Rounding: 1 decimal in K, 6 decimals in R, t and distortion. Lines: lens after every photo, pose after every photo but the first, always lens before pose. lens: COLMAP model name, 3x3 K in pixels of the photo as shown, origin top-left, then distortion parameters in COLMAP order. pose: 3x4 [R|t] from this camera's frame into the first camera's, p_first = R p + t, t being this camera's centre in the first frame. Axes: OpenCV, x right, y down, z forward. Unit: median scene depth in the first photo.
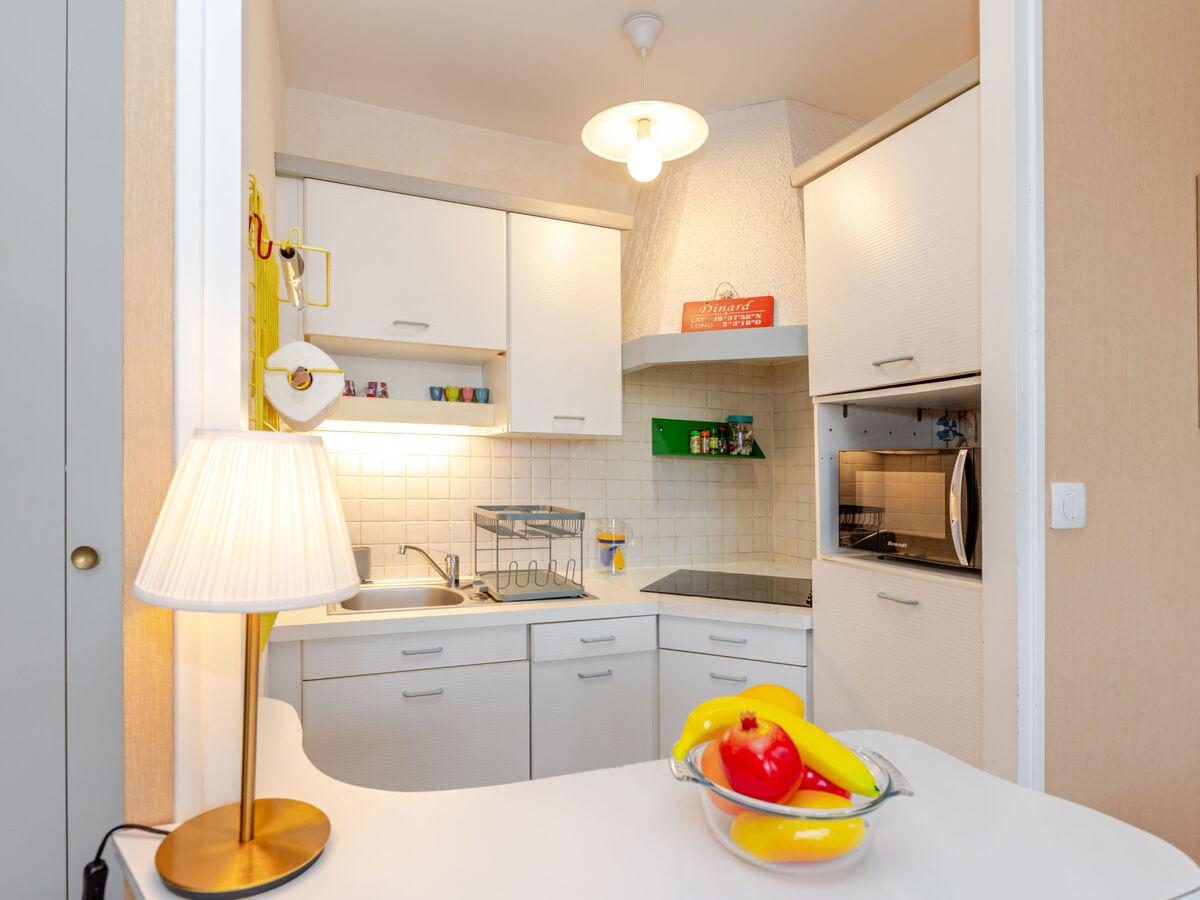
lens RADIAL K [[645.4, 0, 555.9], [0, 645.4, 559.2], [0, 0, 1]] dist [-0.032662, -0.000159]
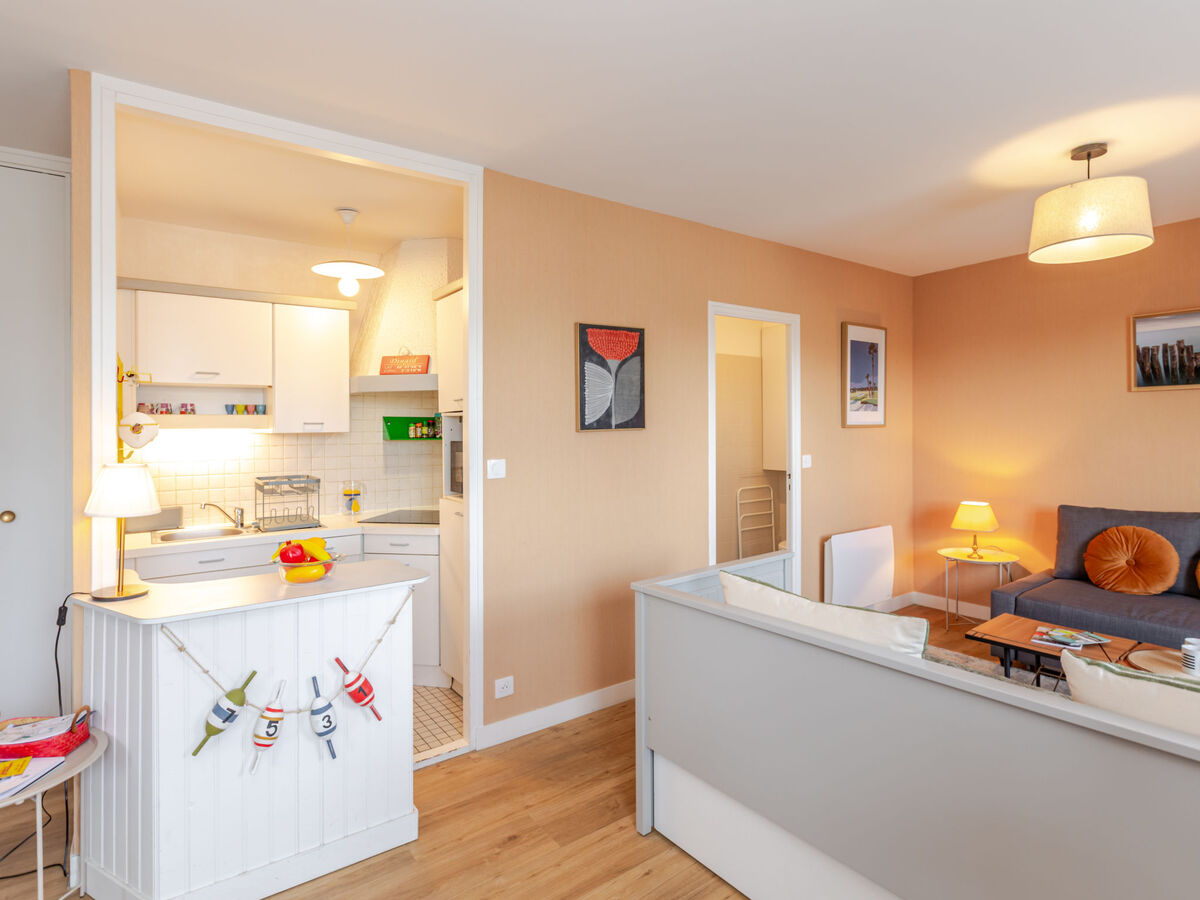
lens RADIAL K [[627.5, 0, 573.5], [0, 627.5, 443.1], [0, 0, 1]] dist [0.000839, 0.000112]
pose [[0.967696, -0.033351, 0.249903, 0.265335], [0.061234, 0.992623, -0.104644, 0.047856], [-0.244569, 0.116566, 0.962600, -0.752567]]
